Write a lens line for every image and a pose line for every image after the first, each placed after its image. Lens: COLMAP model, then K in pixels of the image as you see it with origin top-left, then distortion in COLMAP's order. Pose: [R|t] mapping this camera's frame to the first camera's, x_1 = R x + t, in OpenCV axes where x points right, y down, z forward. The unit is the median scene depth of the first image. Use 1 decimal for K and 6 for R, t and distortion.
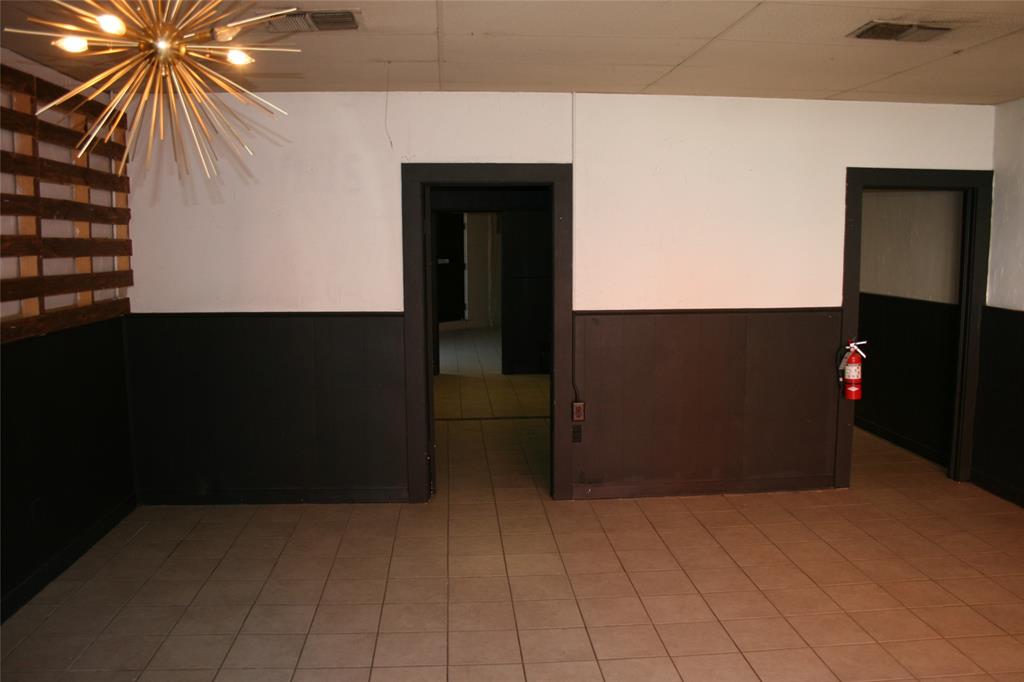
lens RADIAL K [[850.3, 0, 507.5], [0, 850.3, 340.1], [0, 0, 1]] dist [-0.143957, 0.107096]
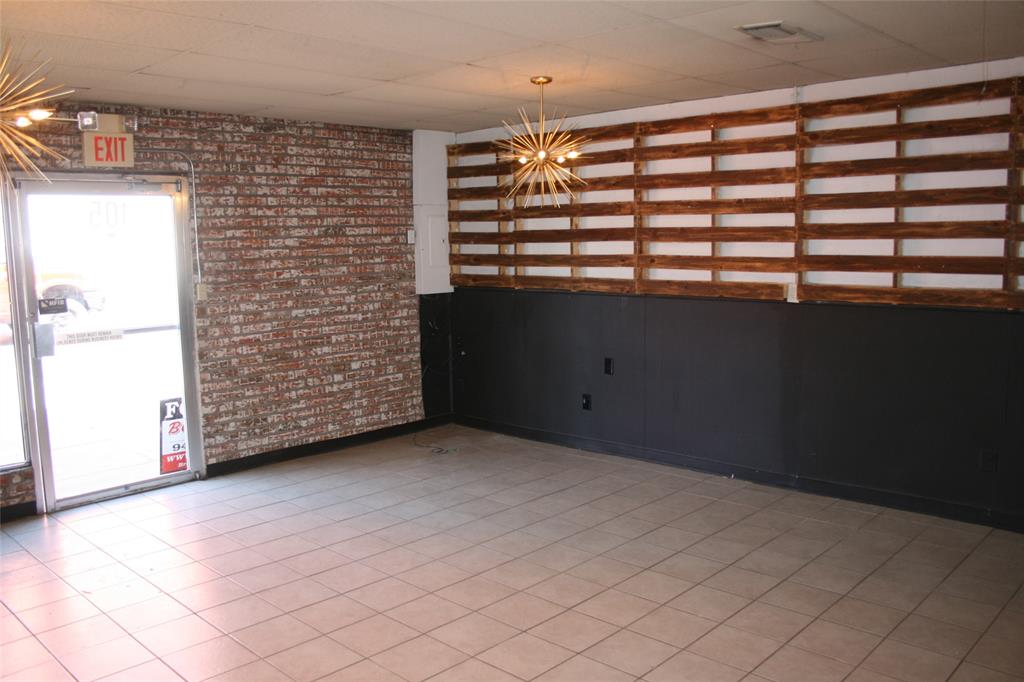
lens RADIAL K [[850.3, 0, 519.1], [0, 850.3, 344.0], [0, 0, 1]] dist [-0.143957, 0.107096]
pose [[-0.732259, 0.100328, -0.673596, 0.760842], [-0.063641, 0.974680, 0.214355, -0.175019], [0.678046, 0.199832, -0.707334, 1.523487]]
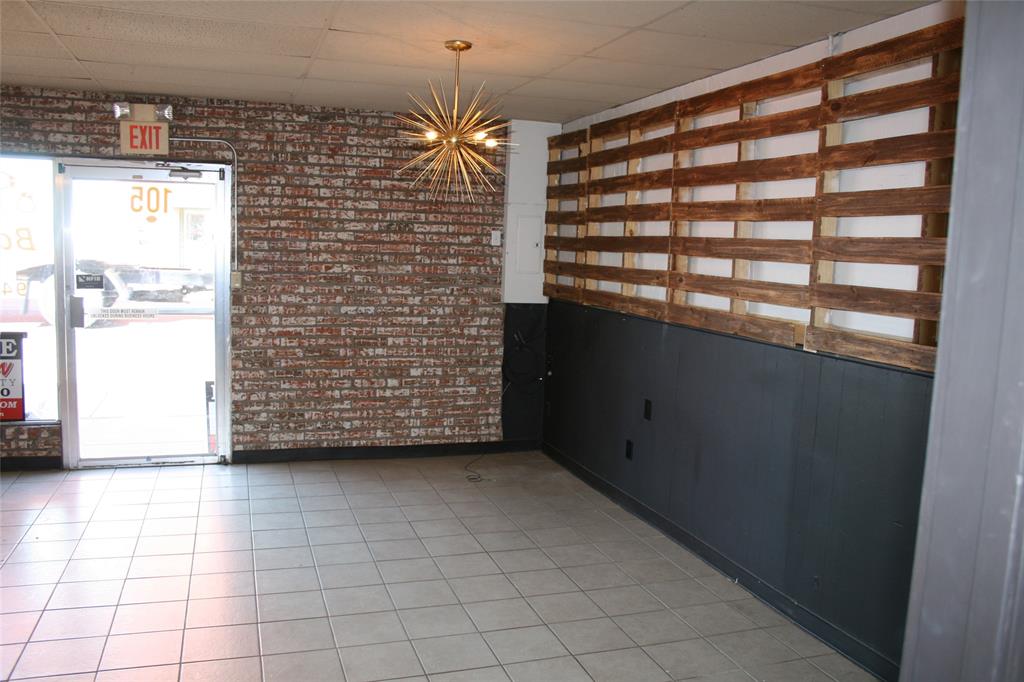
lens RADIAL K [[850.3, 0, 516.3], [0, 850.3, 342.9], [0, 0, 1]] dist [-0.143957, 0.107096]
pose [[-0.964909, -0.001346, -0.262580, 0.026334], [-0.064359, 0.970697, 0.231528, -0.181652], [0.254574, 0.240303, -0.936721, 1.642254]]
